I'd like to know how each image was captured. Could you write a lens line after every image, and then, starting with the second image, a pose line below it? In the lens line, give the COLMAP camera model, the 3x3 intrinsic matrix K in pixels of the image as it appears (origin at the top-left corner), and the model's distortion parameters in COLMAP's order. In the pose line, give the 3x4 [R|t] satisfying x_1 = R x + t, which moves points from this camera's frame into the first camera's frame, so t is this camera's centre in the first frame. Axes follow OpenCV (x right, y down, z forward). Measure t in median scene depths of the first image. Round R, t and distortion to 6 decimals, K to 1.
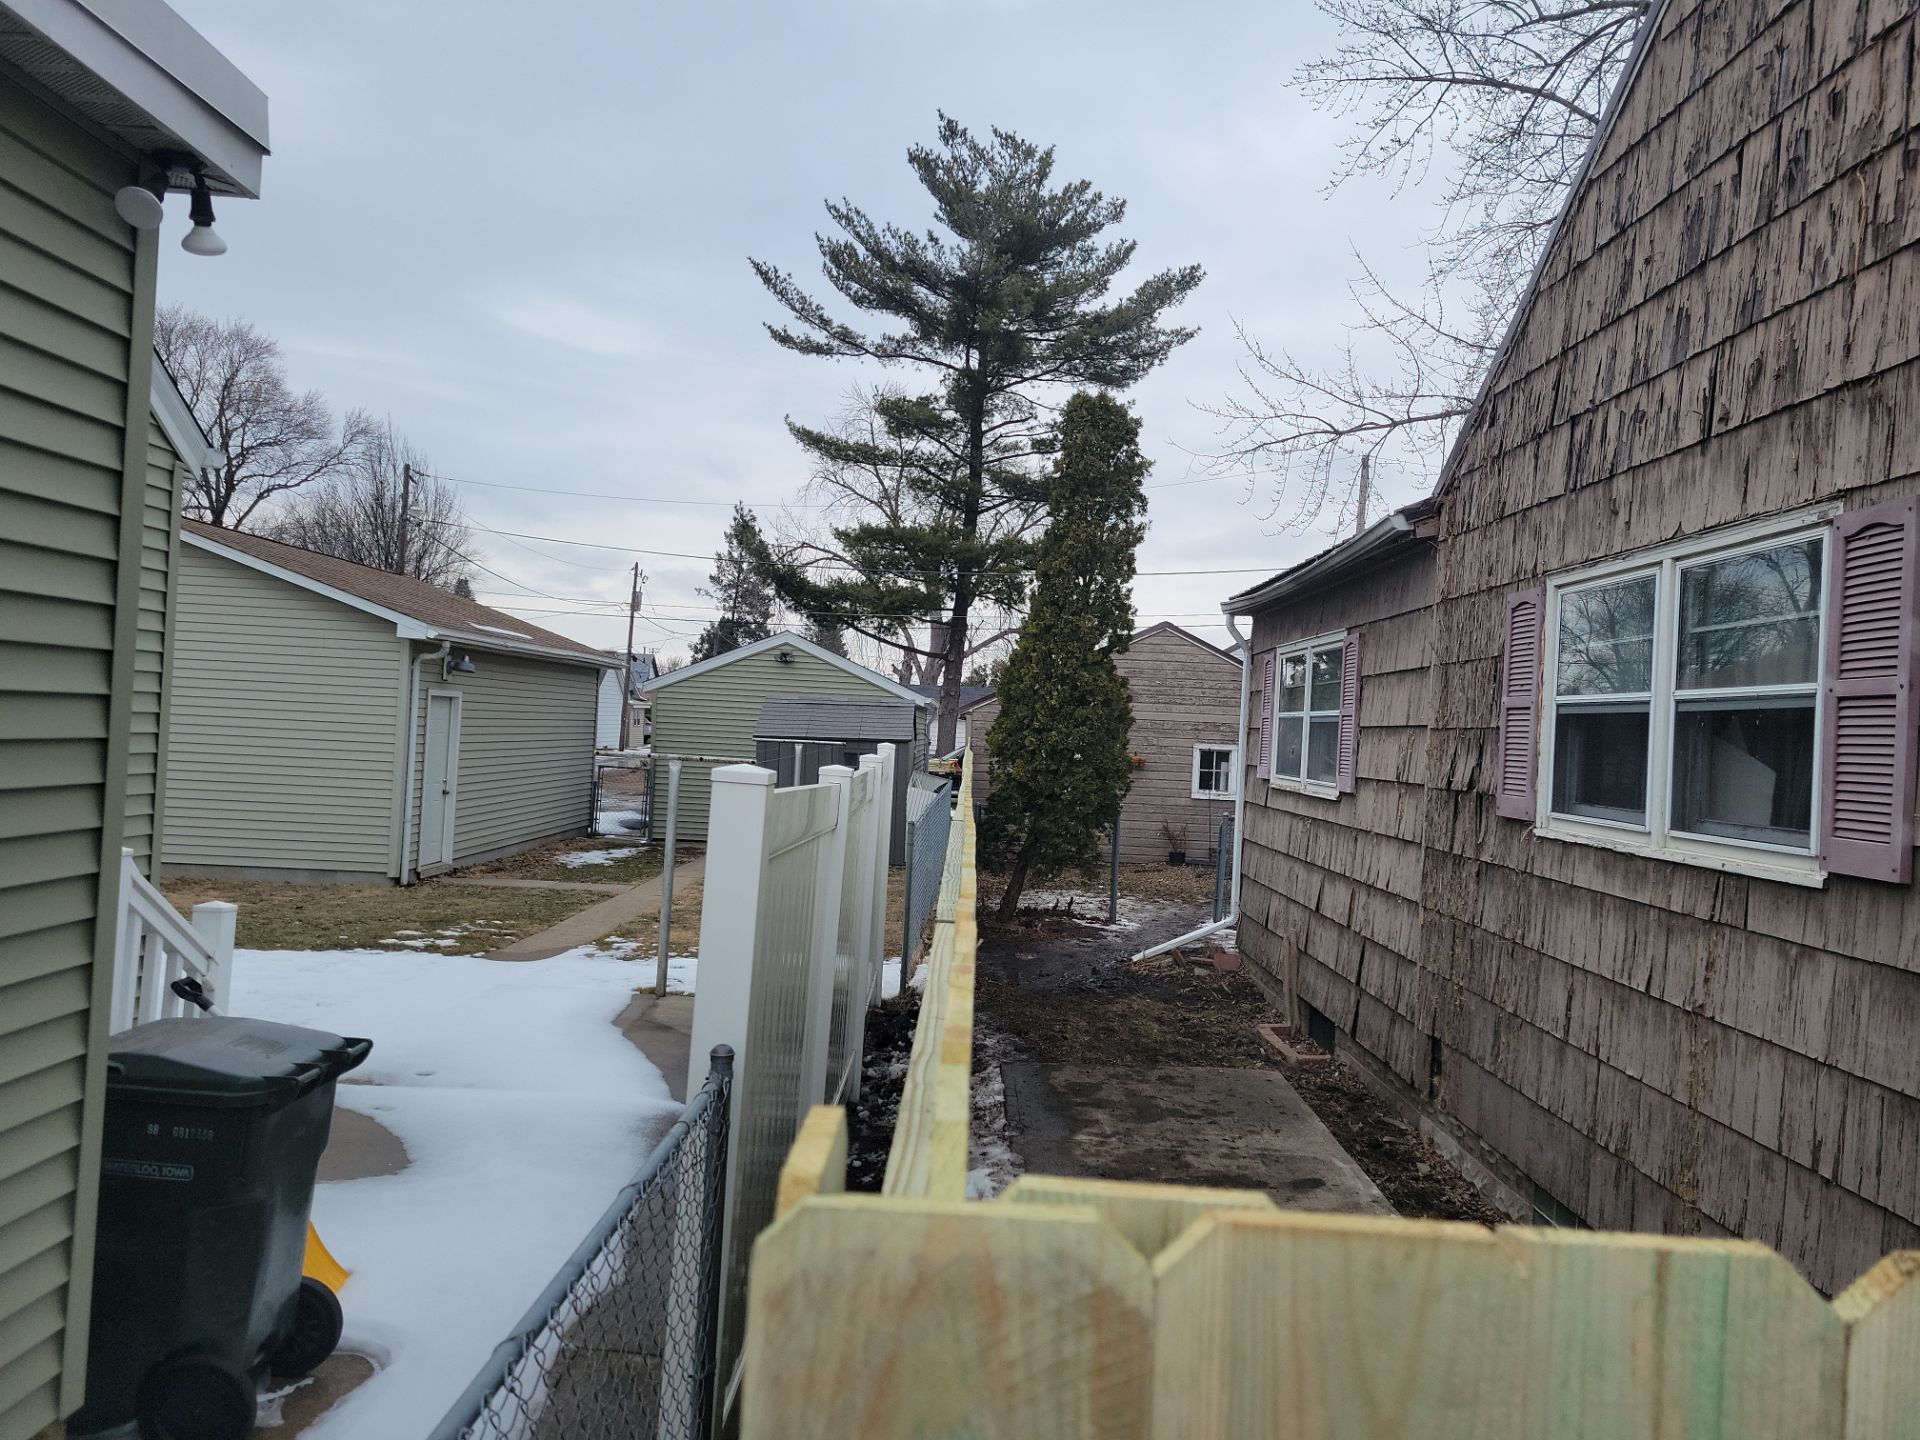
lens RADIAL K [[1437.7, 0, 988.3], [0, 1437.7, 707.3], [0, 0, 1]] dist [0.063108, -0.045286]
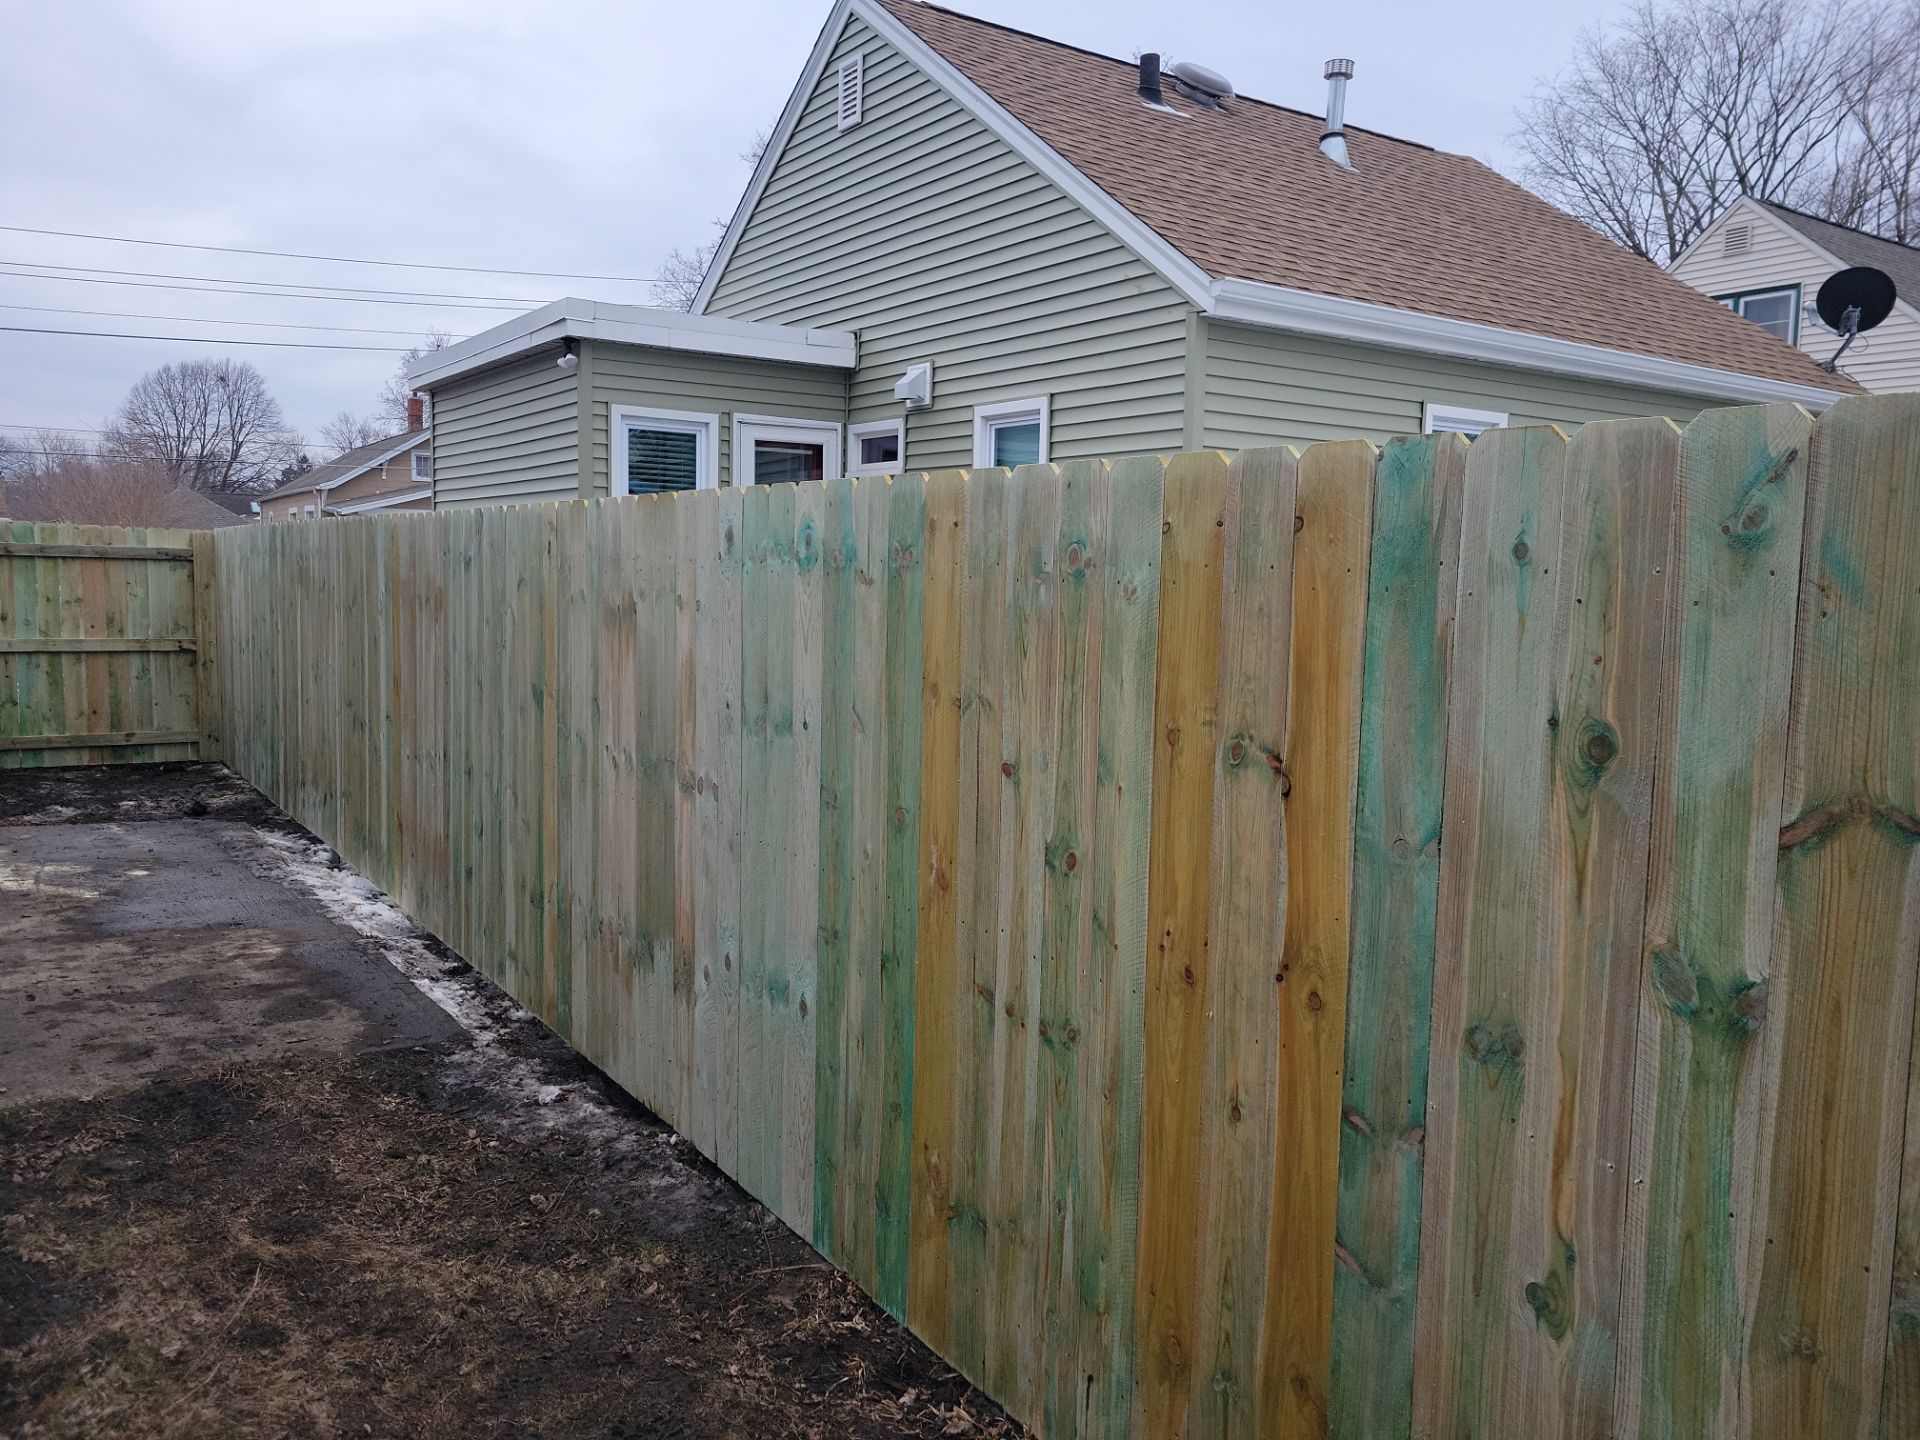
lens RADIAL K [[1437.7, 0, 972.3], [0, 1437.7, 705.1], [0, 0, 1]] dist [0.063108, -0.045286]
pose [[-0.827369, -0.019960, -0.561304, 0.033377], [-0.056360, 0.997275, 0.047613, 0.015429], [0.558823, 0.071029, -0.826239, 0.310336]]
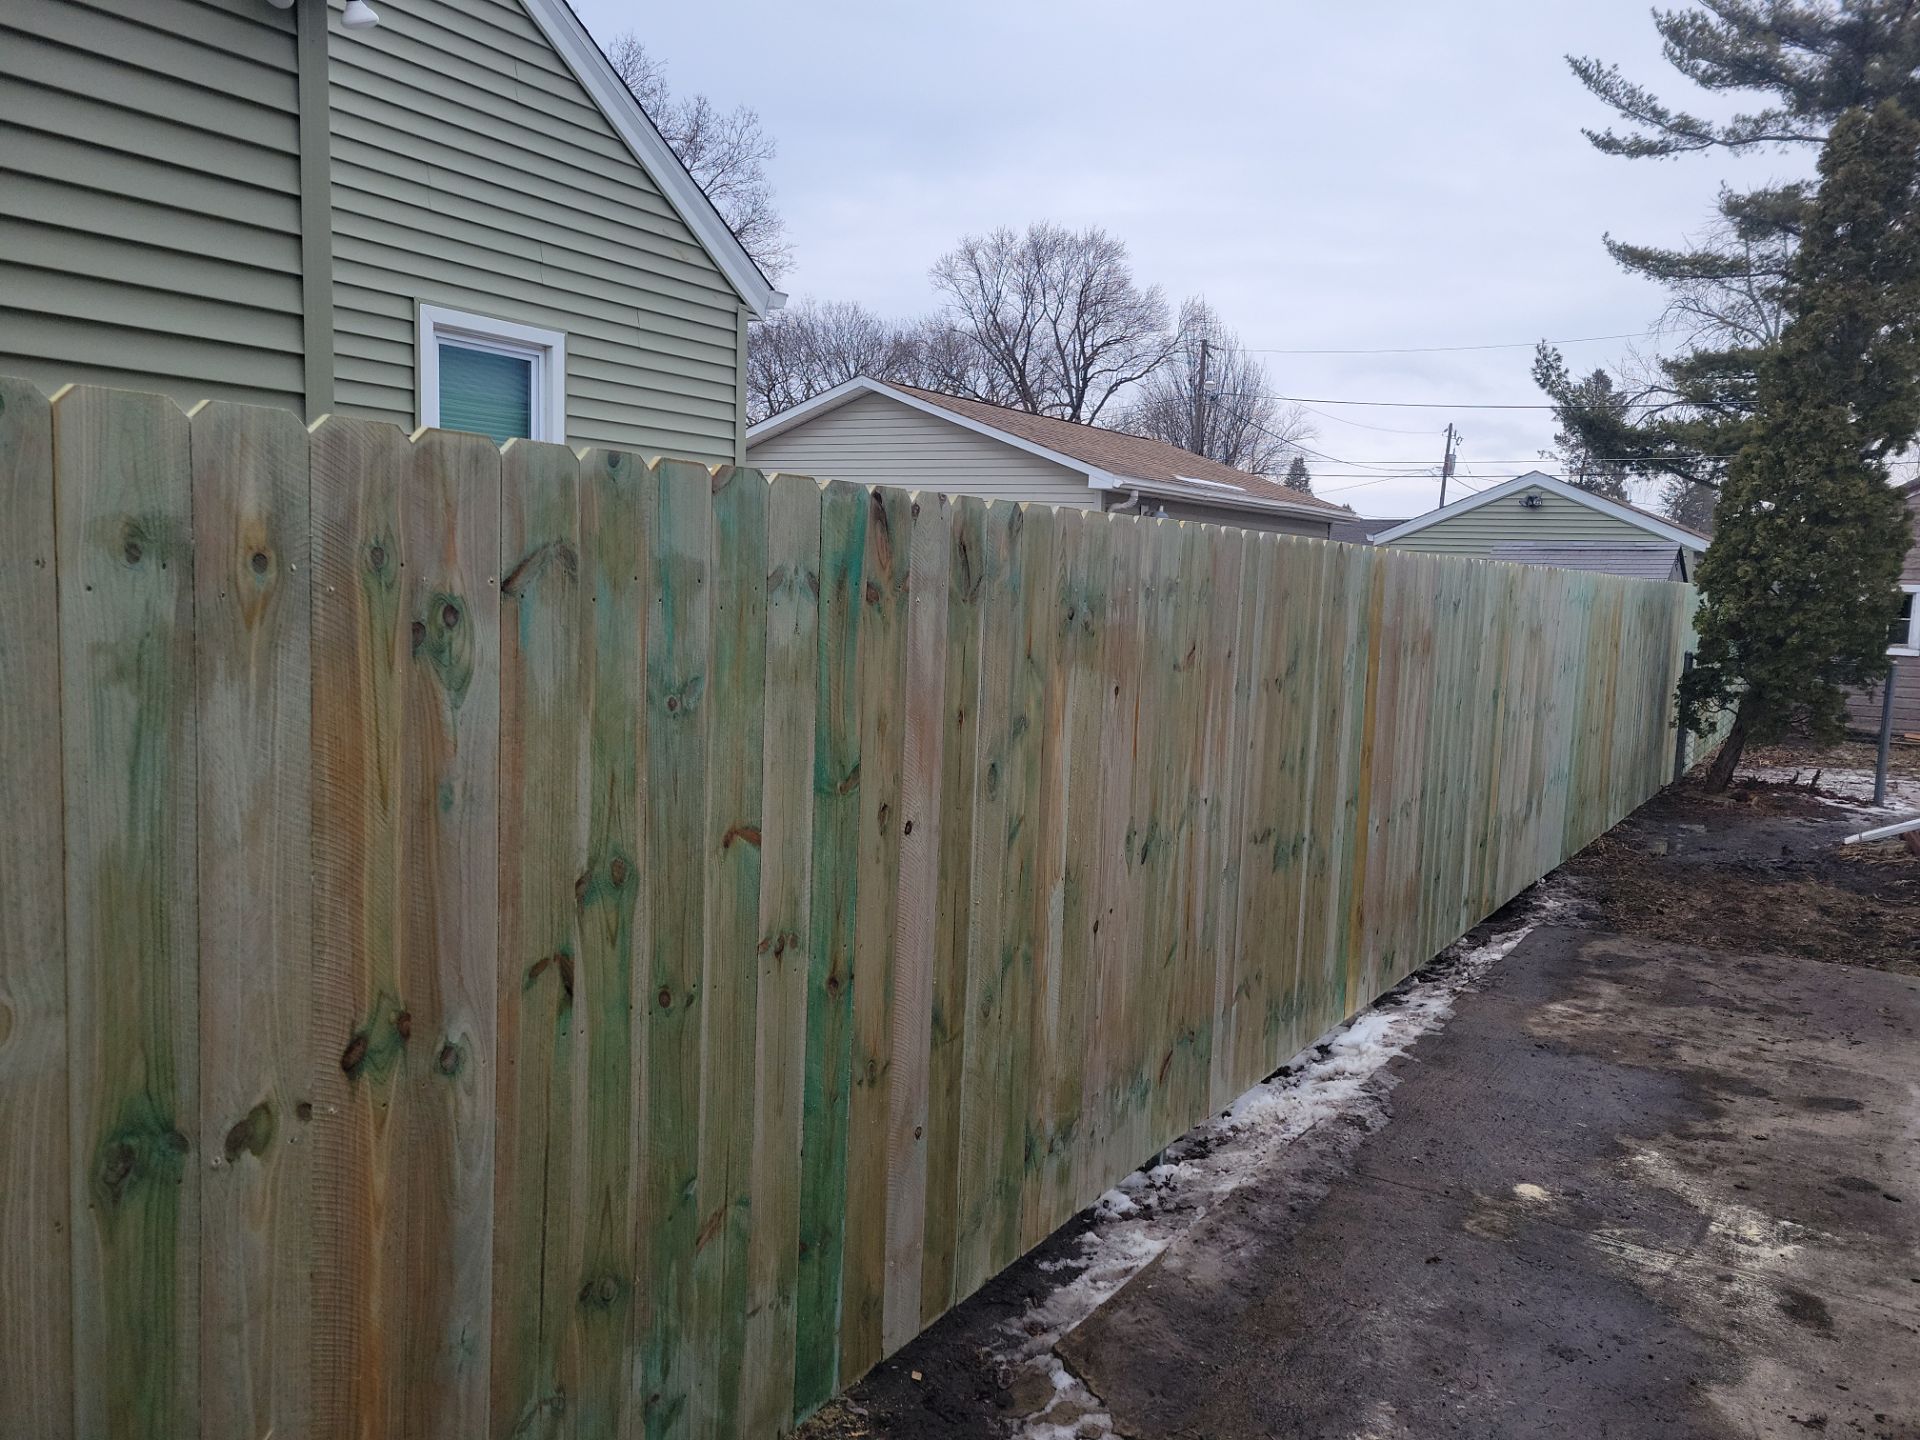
lens RADIAL K [[1437.7, 0, 963.9], [0, 1437.7, 725.2], [0, 0, 1]] dist [0.063108, -0.045286]
pose [[0.832858, 0.043133, -0.551803, 0.038035], [0.009816, 0.995651, 0.092644, 0.009368], [0.553399, -0.082576, 0.828813, 0.022761]]
